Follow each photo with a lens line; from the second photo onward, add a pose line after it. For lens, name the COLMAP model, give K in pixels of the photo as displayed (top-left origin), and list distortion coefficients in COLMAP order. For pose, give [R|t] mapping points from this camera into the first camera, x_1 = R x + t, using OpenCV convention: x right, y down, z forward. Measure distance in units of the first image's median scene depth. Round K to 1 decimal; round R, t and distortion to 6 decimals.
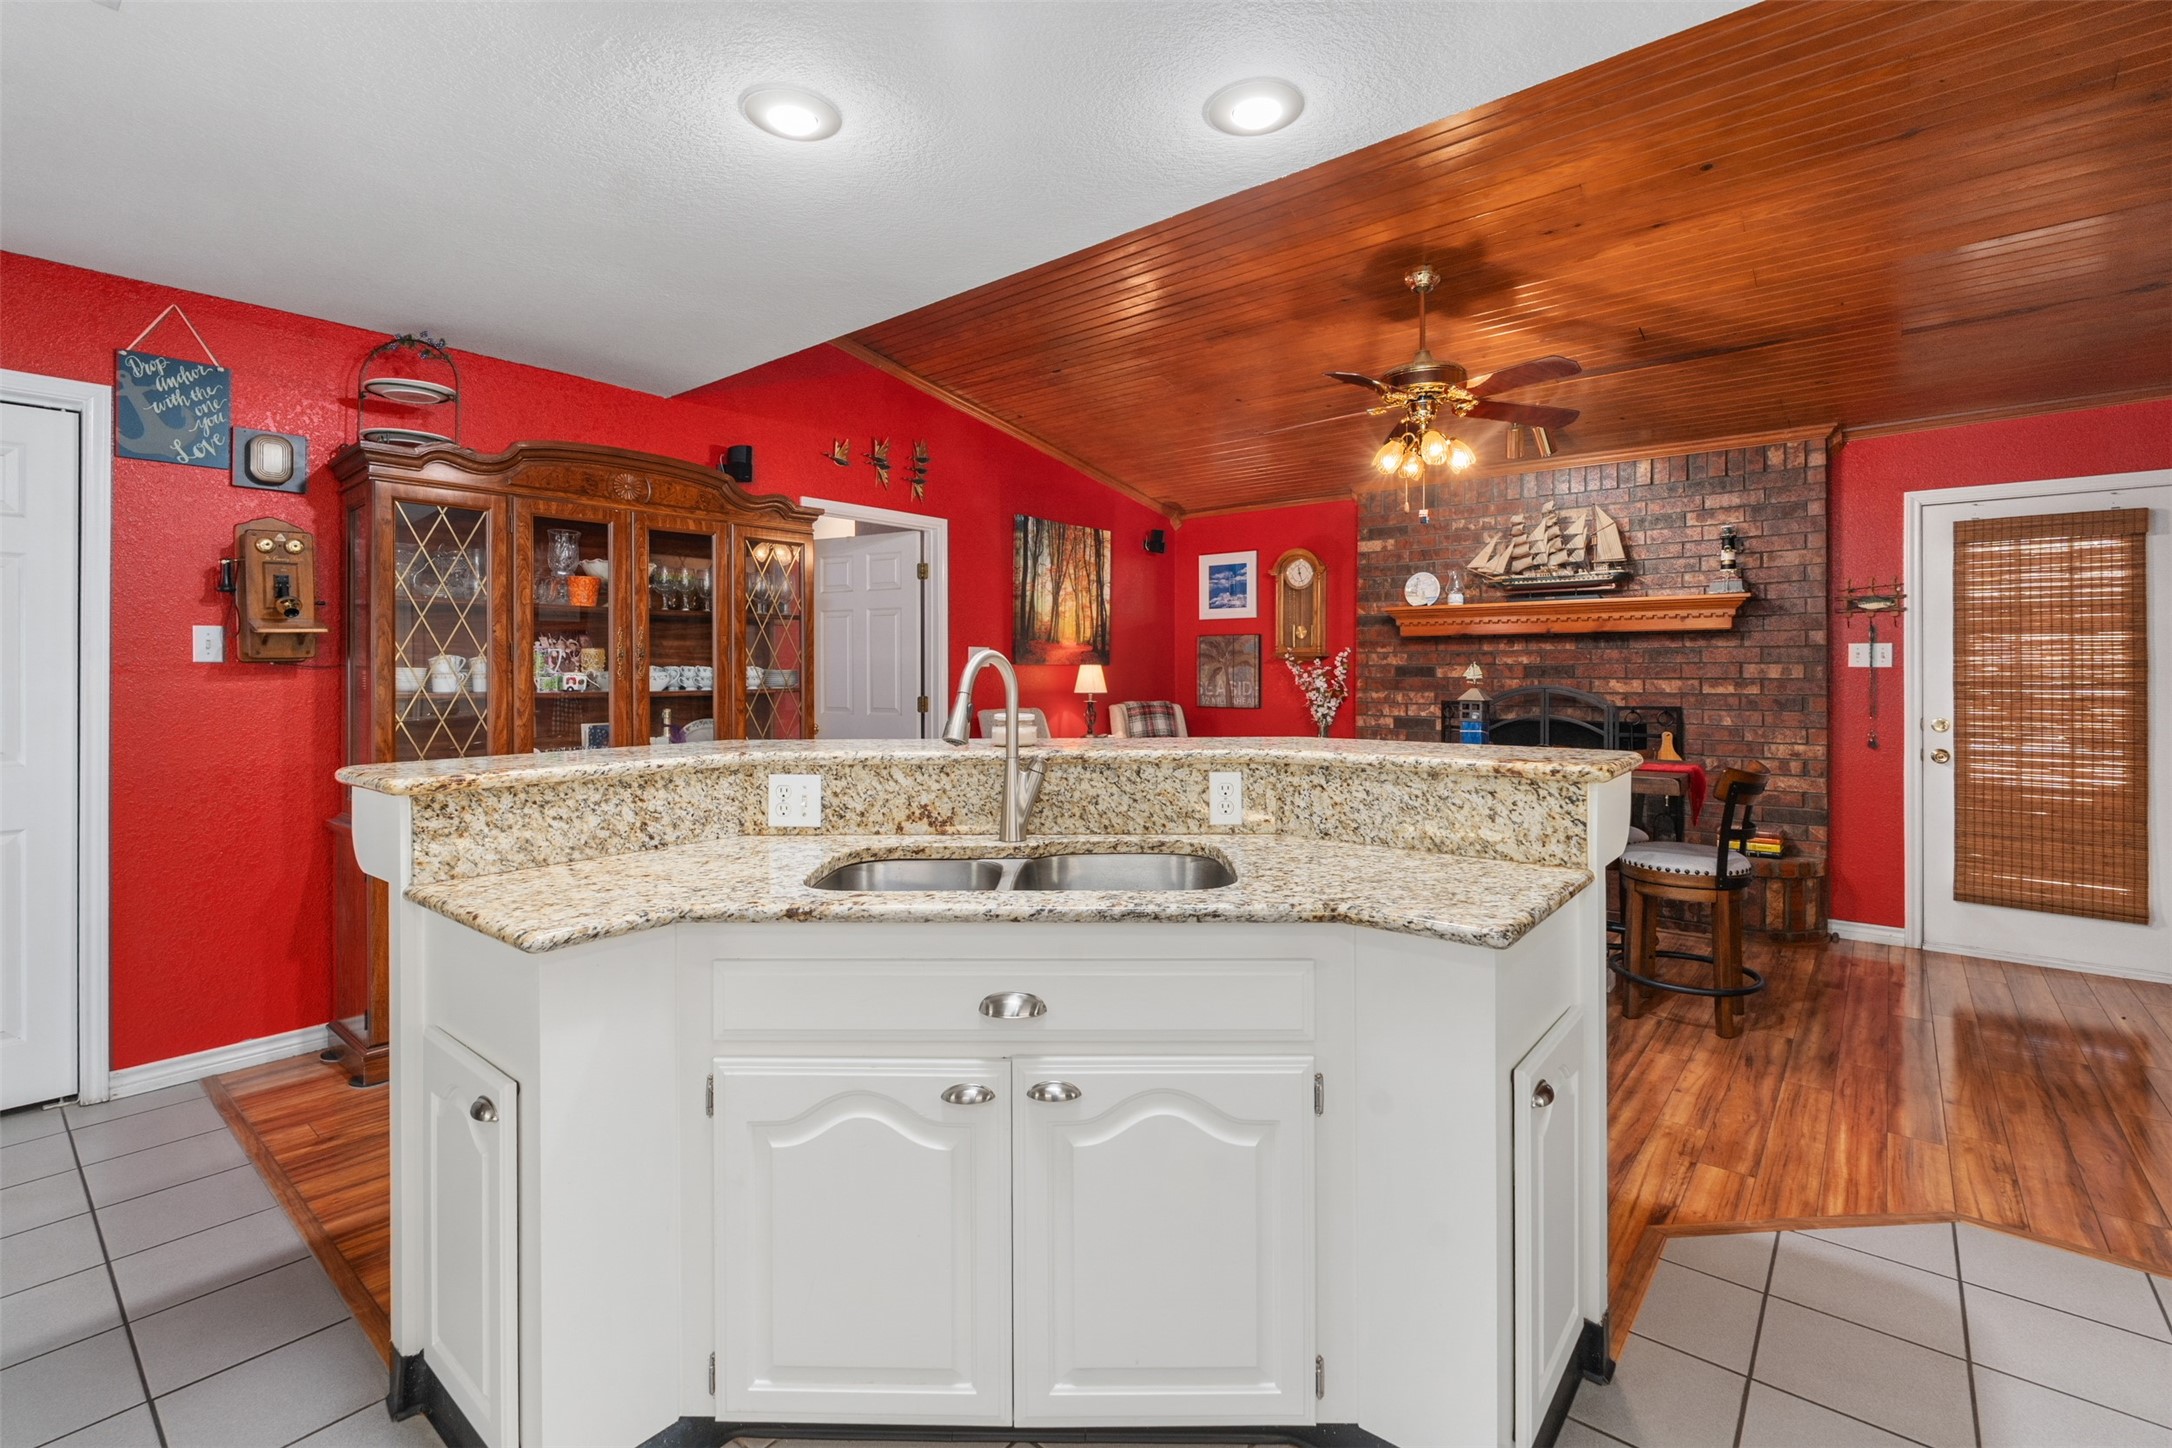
lens RADIAL K [[970.0, 0, 1074.2], [0, 970.0, 666.3], [0, 0, 1]] dist [-0.003751, -0.001700]
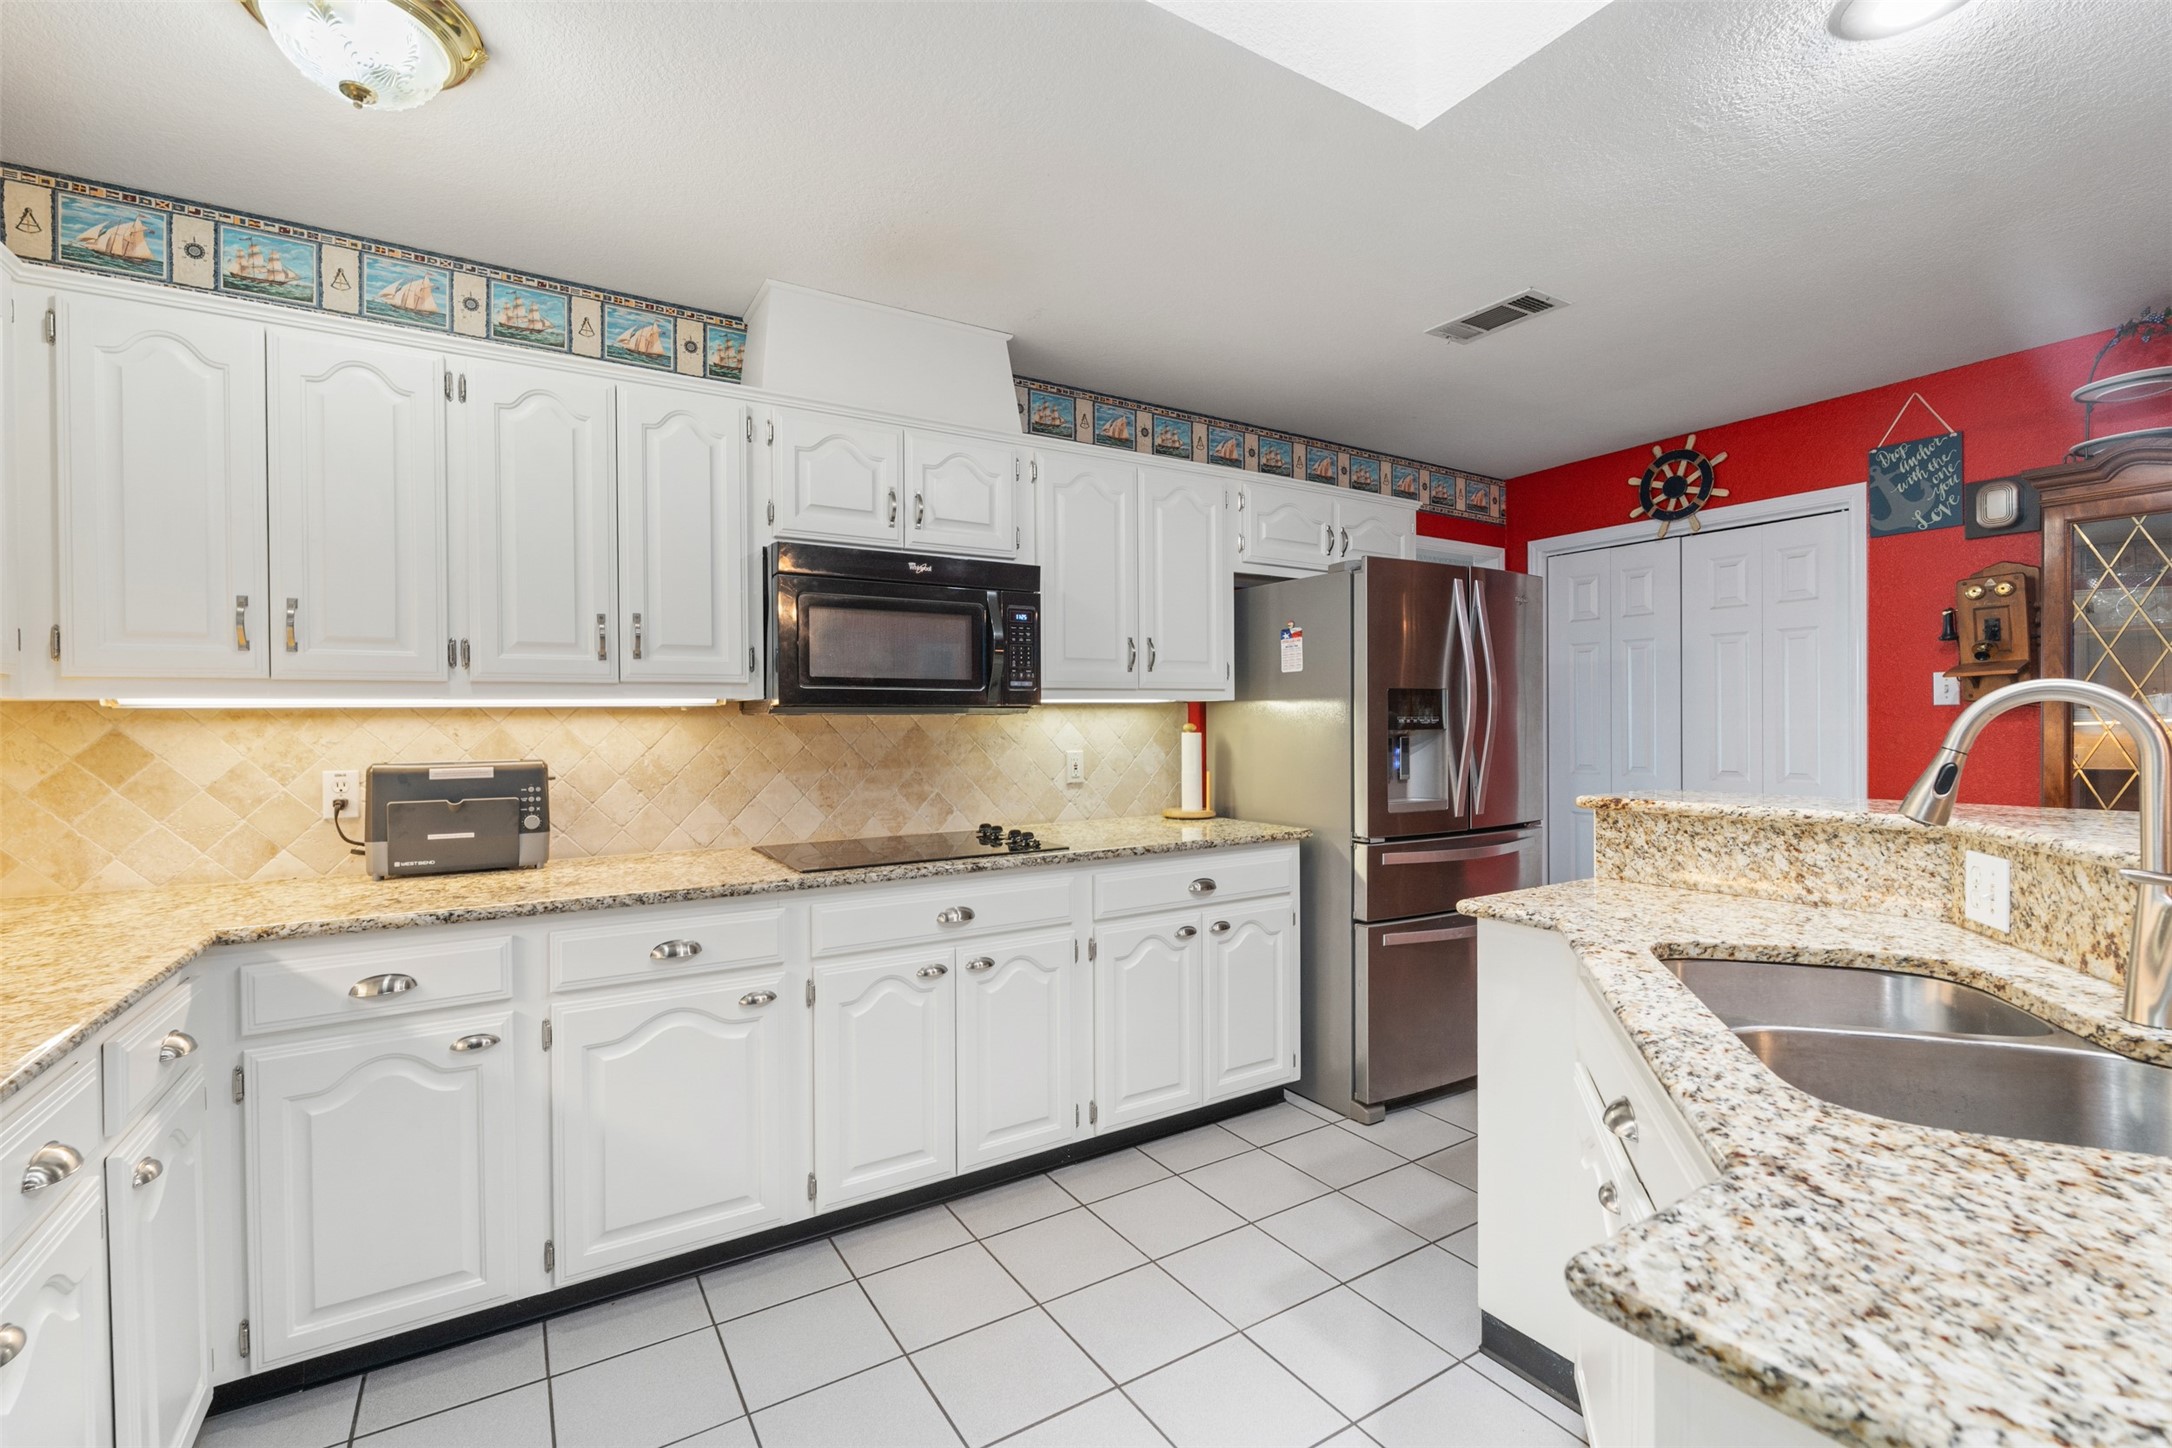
lens RADIAL K [[970.0, 0, 1101.7], [0, 970.0, 728.4], [0, 0, 1]] dist [-0.003751, -0.001700]
pose [[-0.315028, 0.010914, -0.949019, 0.616496], [0.013799, 0.999881, 0.006919, 0.001579], [0.948982, -0.010916, -0.315142, 0.593199]]
